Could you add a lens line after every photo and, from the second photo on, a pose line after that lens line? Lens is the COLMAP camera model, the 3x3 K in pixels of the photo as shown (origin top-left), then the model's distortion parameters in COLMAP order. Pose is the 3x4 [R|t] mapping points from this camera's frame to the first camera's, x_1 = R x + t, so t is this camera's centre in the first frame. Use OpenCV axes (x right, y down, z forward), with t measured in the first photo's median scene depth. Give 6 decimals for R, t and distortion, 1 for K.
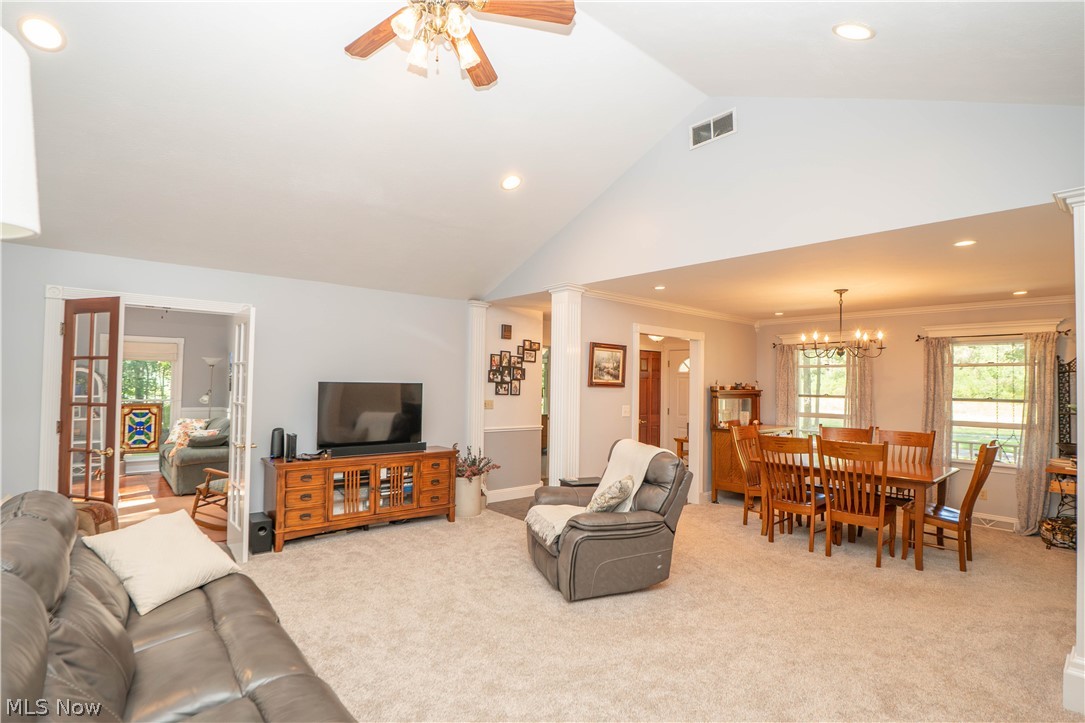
lens RADIAL K [[545.0, 0, 543.1], [0, 545.0, 363.7], [0, 0, 1]] dist [-0.042340, 0.009084]
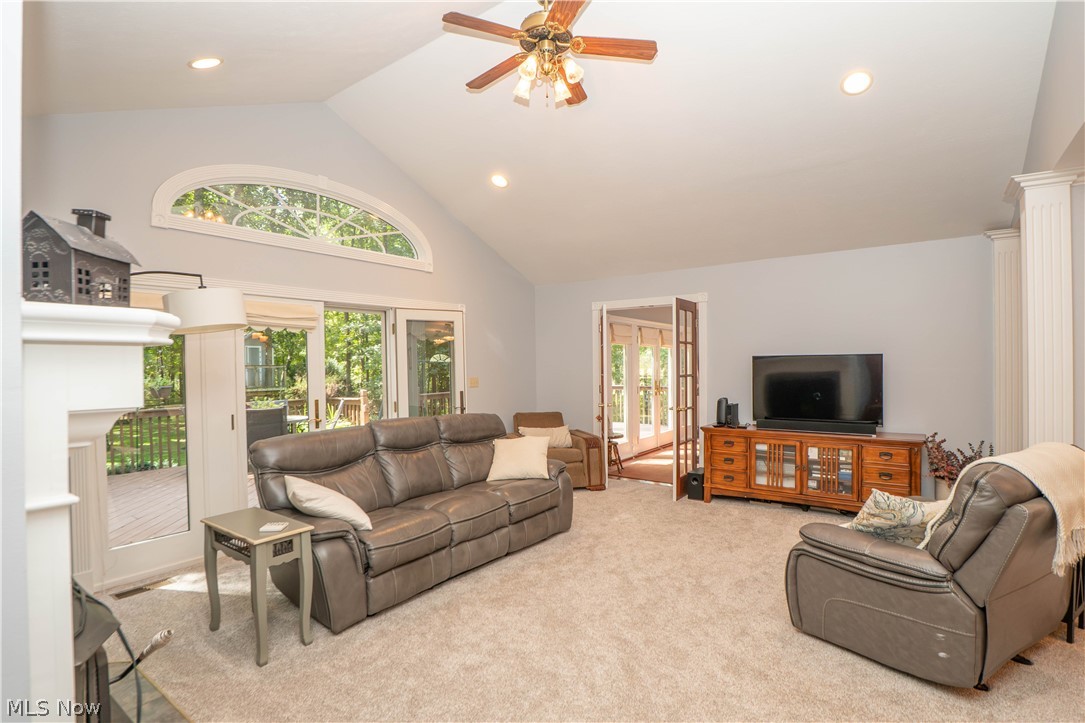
lens RADIAL K [[545.0, 0, 541.7], [0, 545.0, 361.0], [0, 0, 1]] dist [-0.042340, 0.009084]
pose [[0.242413, -0.017769, -0.970010, 0.477723], [0.036619, 0.999287, -0.009154, 0.035456], [0.969482, -0.033302, 0.242891, 0.322986]]
